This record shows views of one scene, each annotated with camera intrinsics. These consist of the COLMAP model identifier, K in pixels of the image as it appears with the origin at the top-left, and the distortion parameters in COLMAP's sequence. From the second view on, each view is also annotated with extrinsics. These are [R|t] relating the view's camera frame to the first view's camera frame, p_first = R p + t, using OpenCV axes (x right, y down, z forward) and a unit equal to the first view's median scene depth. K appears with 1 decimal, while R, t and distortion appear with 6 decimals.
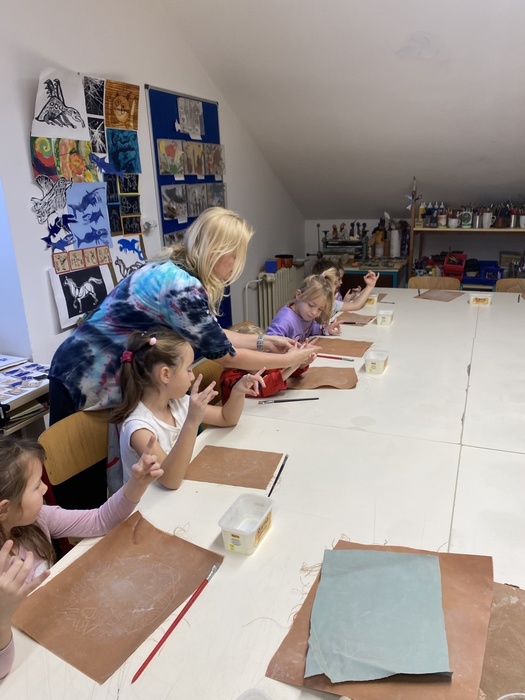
lens RADIAL K [[537.0, 0, 260.8], [0, 537.0, 333.6], [0, 0, 1]] dist [0.043741, -0.050501]
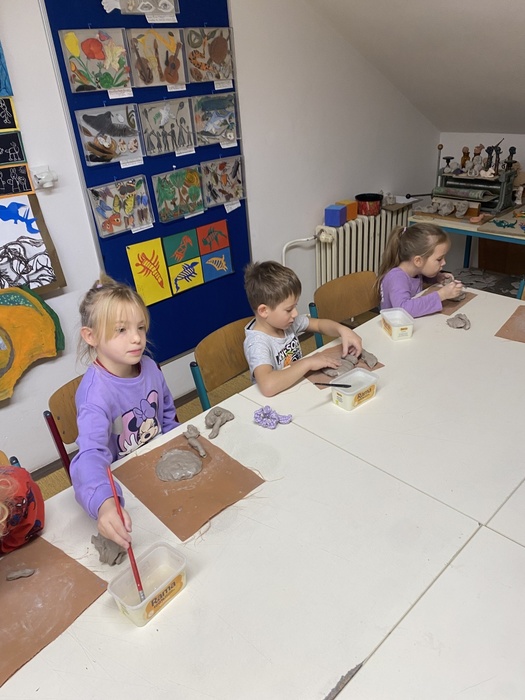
lens RADIAL K [[537.0, 0, 266.7], [0, 537.0, 352.4], [0, 0, 1]] dist [0.043741, -0.050501]
pose [[0.920189, 0.163062, -0.355897, 0.334529], [-0.074883, 0.965651, 0.248820, -0.194580], [0.384245, -0.202311, 0.900792, 0.502177]]
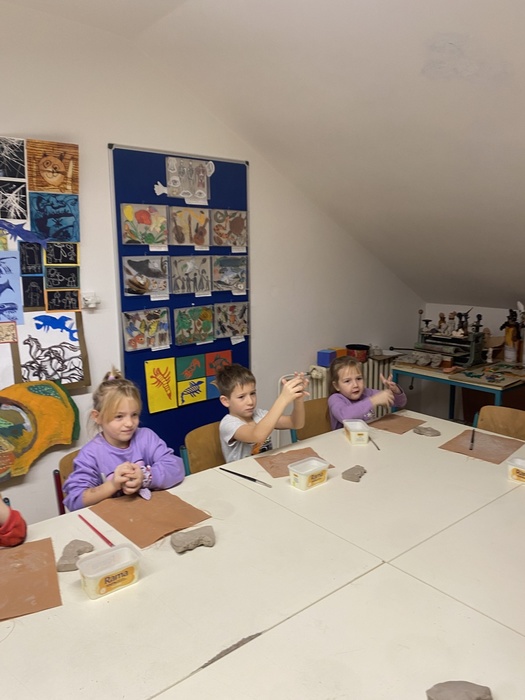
lens RADIAL K [[537.0, 0, 260.1], [0, 537.0, 338.6], [0, 0, 1]] dist [0.043741, -0.050501]
pose [[0.887002, 0.106247, -0.449376, 0.454061], [-0.153359, 0.985713, -0.069654, -0.133692], [0.435555, 0.130698, 0.890623, 0.389865]]
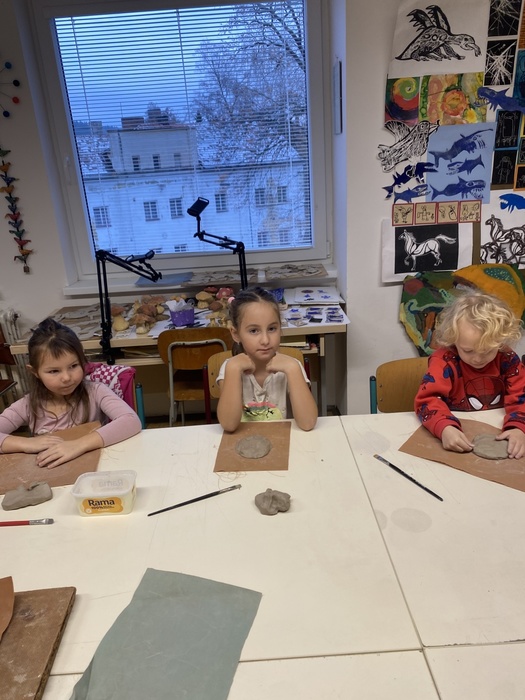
lens RADIAL K [[537.0, 0, 256.4], [0, 537.0, 347.5], [0, 0, 1]] dist [0.043741, -0.050501]
pose [[0.416391, 0.329466, -0.847390, 0.359636], [-0.202768, 0.942209, 0.266696, -0.098556], [0.886286, 0.060774, 0.459133, 0.303602]]
